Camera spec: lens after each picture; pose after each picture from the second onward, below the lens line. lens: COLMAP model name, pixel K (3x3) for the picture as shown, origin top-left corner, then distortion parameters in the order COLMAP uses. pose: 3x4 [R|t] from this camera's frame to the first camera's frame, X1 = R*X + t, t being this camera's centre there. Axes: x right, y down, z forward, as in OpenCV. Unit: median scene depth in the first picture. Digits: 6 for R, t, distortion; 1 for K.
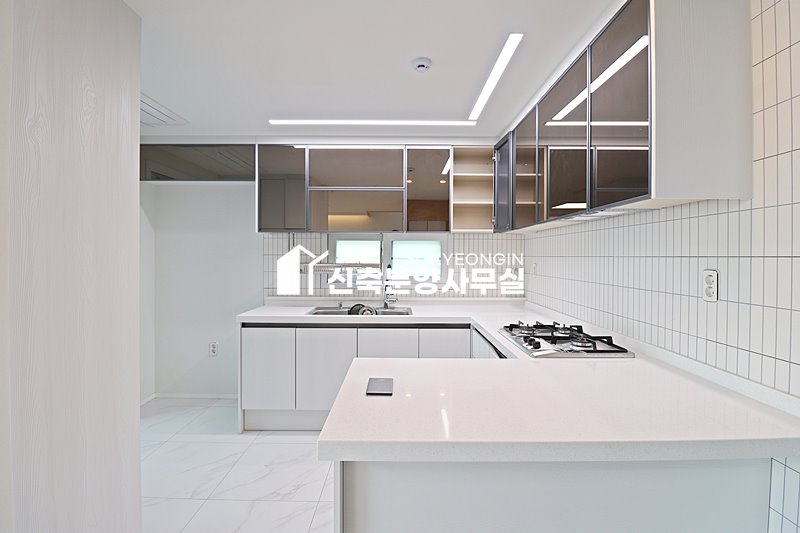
lens RADIAL K [[370.2, 0, 399.6], [0, 370.2, 258.7], [0, 0, 1]] dist [-0.003355, -0.012812]
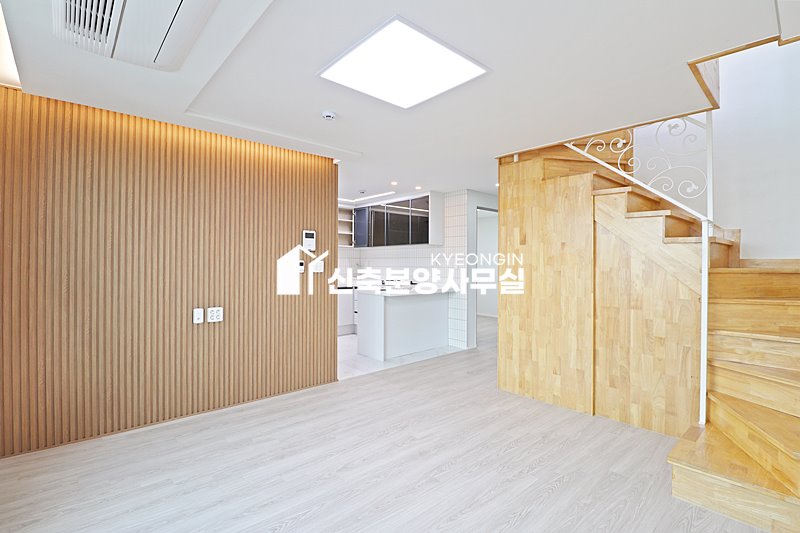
lens RADIAL K [[372.3, 0, 400.4], [0, 372.3, 261.1], [0, 0, 1]] dist [0.000075, -0.015982]
pose [[0.742742, 0.001511, 0.669576, -1.057289], [0.004884, 0.999959, -0.007673, 0.030608], [-0.669560, 0.008969, 0.742704, -0.865754]]
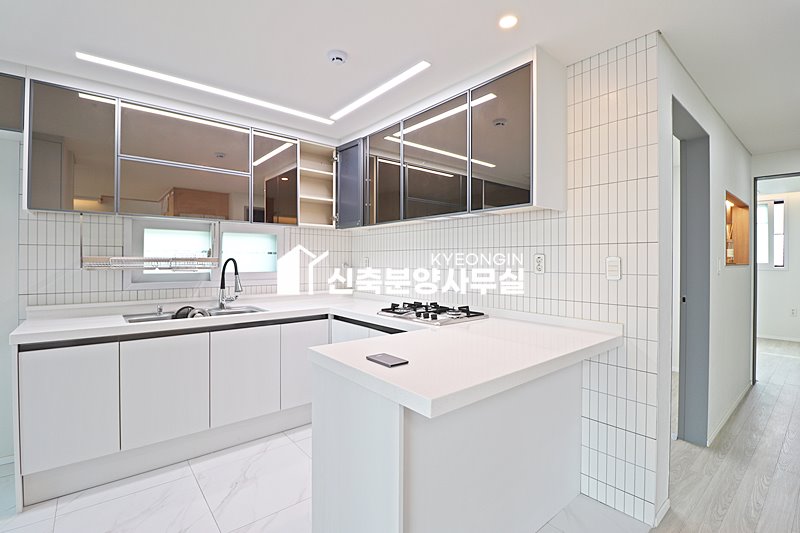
lens RADIAL K [[367.3, 0, 397.5], [0, 367.3, 262.1], [0, 0, 1]] dist [-0.000553, -0.011760]
pose [[0.768515, -0.003976, 0.639820, -0.291983], [0.005348, 0.999986, -0.000210, 0.027774], [-0.639810, 0.003583, 0.768525, 0.072105]]
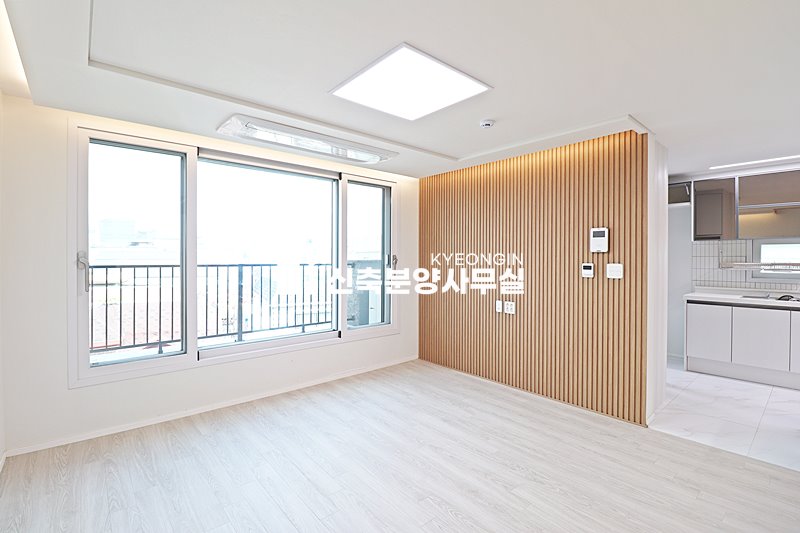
lens RADIAL K [[370.2, 0, 399.6], [0, 370.2, 258.7], [0, 0, 1]] dist [-0.003355, -0.012812]
pose [[0.656221, -0.000175, -0.754568, -0.049000], [-0.005443, 0.999973, -0.004965, 0.012397], [0.754549, 0.007365, 0.656203, -0.850845]]
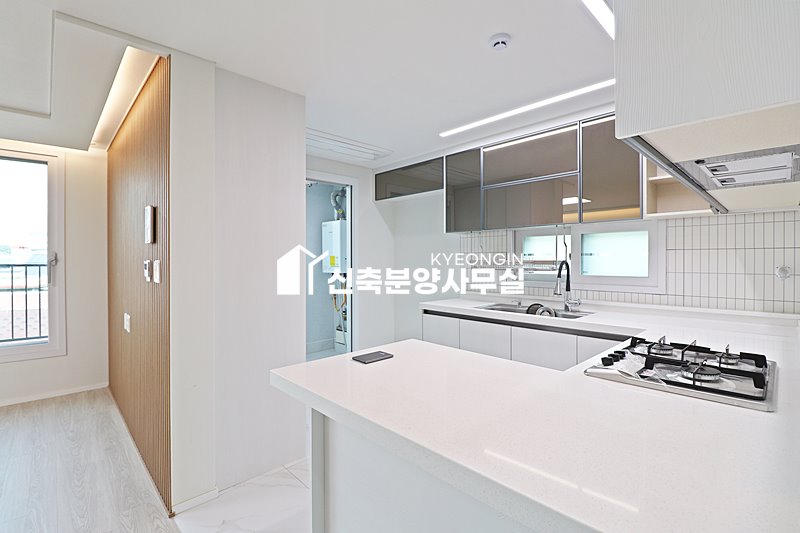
lens RADIAL K [[369.4, 0, 397.2], [0, 369.4, 262.1], [0, 0, 1]] dist [-0.000836, -0.012202]
pose [[0.689911, -0.001727, -0.723892, 0.343730], [-0.001934, 0.999989, -0.004228, 0.023610], [0.723892, 0.004317, 0.689900, 0.107335]]
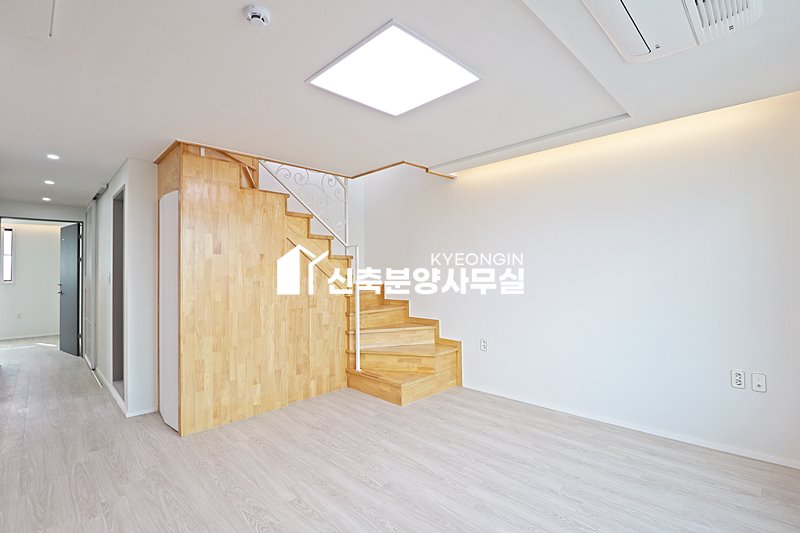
lens RADIAL K [[370.2, 0, 399.6], [0, 370.2, 258.7], [0, 0, 1]] dist [-0.003355, -0.012812]
pose [[-0.708780, 0.027234, 0.704904, -1.069842], [0.016901, 0.999623, -0.021627, 0.016277], [-0.705227, -0.003415, -0.708973, 0.119754]]
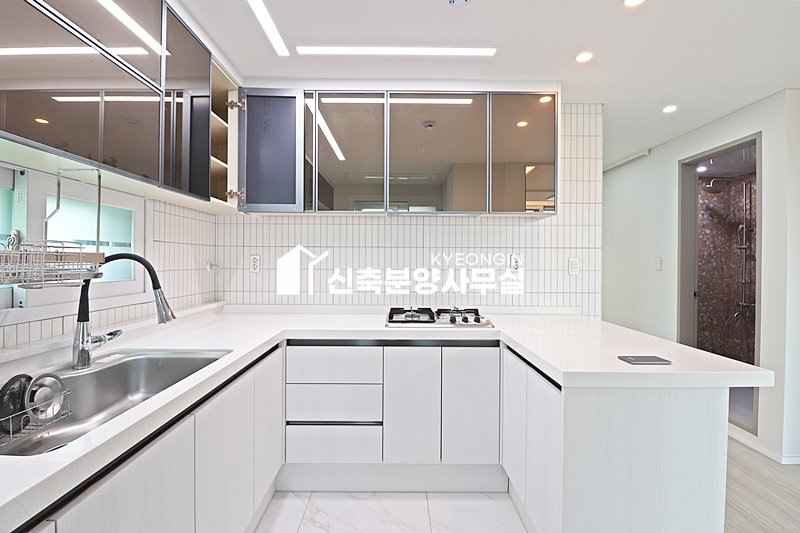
lens RADIAL K [[372.3, 0, 400.4], [0, 372.3, 261.1], [0, 0, 1]] dist [0.000075, -0.015982]
pose [[-0.008652, -0.001667, 0.999961, -0.460960], [0.002150, 0.999996, 0.001686, 0.026064], [-0.999960, 0.002165, -0.008648, 0.713502]]
